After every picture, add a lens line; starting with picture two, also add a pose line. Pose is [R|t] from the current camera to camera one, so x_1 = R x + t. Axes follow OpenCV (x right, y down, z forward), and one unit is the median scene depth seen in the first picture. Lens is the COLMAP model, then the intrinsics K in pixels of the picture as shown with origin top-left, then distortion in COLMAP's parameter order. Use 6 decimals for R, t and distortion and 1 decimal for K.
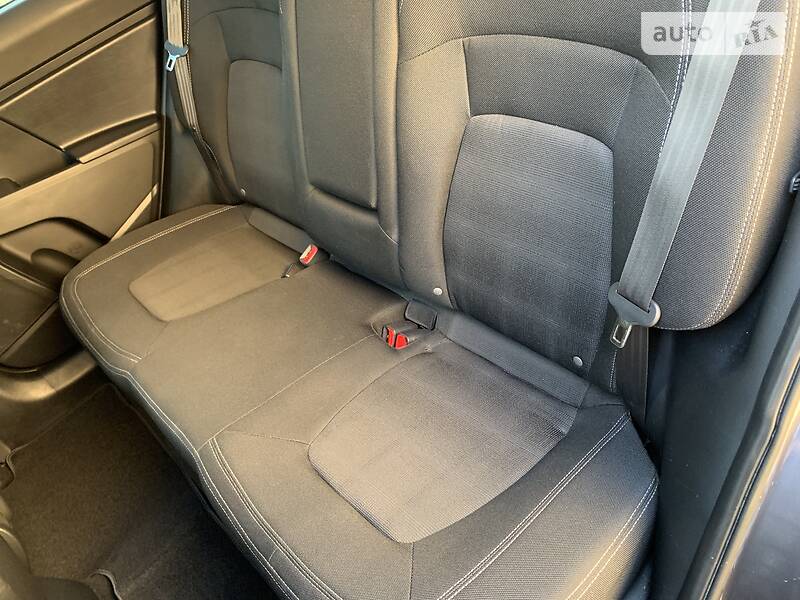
lens RADIAL K [[604.8, 0, 400.0], [0, 604.8, 300.0], [0, 0, 1]] dist [0.061501, -0.118102]
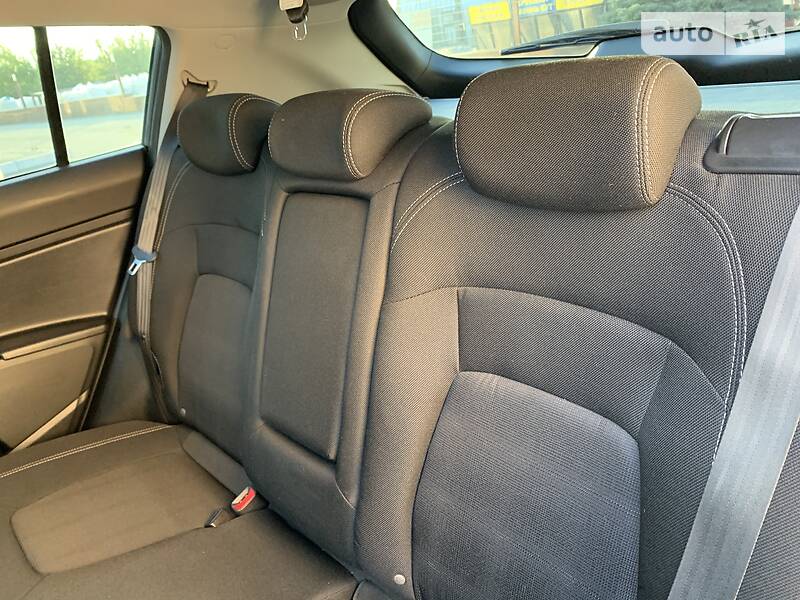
lens RADIAL K [[604.8, 0, 400.0], [0, 604.8, 300.0], [0, 0, 1]] dist [0.061501, -0.118102]
pose [[0.991294, 0.122253, 0.048892, -0.016623], [-0.097685, 0.931843, -0.349465, -0.068214], [-0.088283, 0.341647, 0.935673, 0.132834]]
